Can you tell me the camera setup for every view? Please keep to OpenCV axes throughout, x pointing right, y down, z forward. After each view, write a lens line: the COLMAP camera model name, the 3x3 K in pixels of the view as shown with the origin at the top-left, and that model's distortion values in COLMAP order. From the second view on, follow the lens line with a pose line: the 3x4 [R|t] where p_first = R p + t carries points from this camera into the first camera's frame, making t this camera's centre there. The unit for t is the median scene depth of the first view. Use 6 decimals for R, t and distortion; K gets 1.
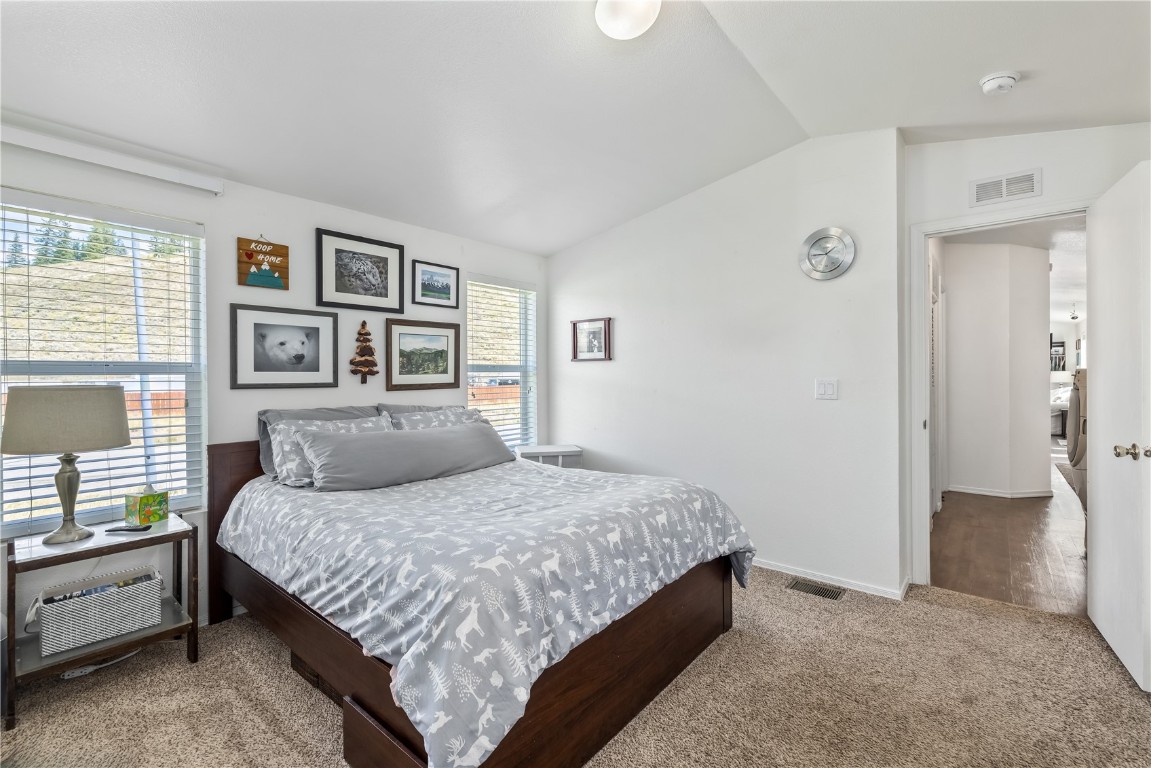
lens RADIAL K [[494.3, 0, 576.1], [0, 494.3, 378.4], [0, 0, 1]] dist [-0.000143, -0.000068]
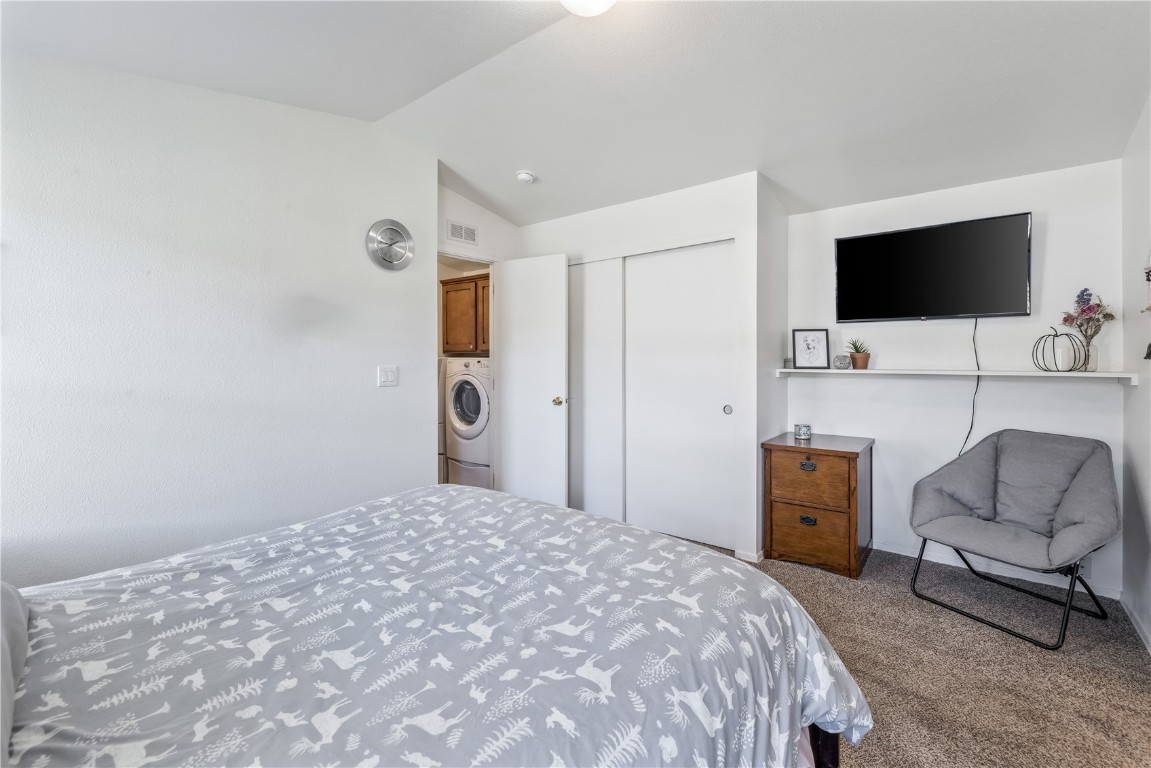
lens RADIAL K [[494.3, 0, 579.3], [0, 494.3, 361.4], [0, 0, 1]] dist [-0.000143, -0.000068]
pose [[-0.033366, 0.003743, 0.999436, -0.917404], [0.007188, 0.999968, -0.003505, -0.003246], [-0.999417, 0.007067, -0.033392, 1.116322]]
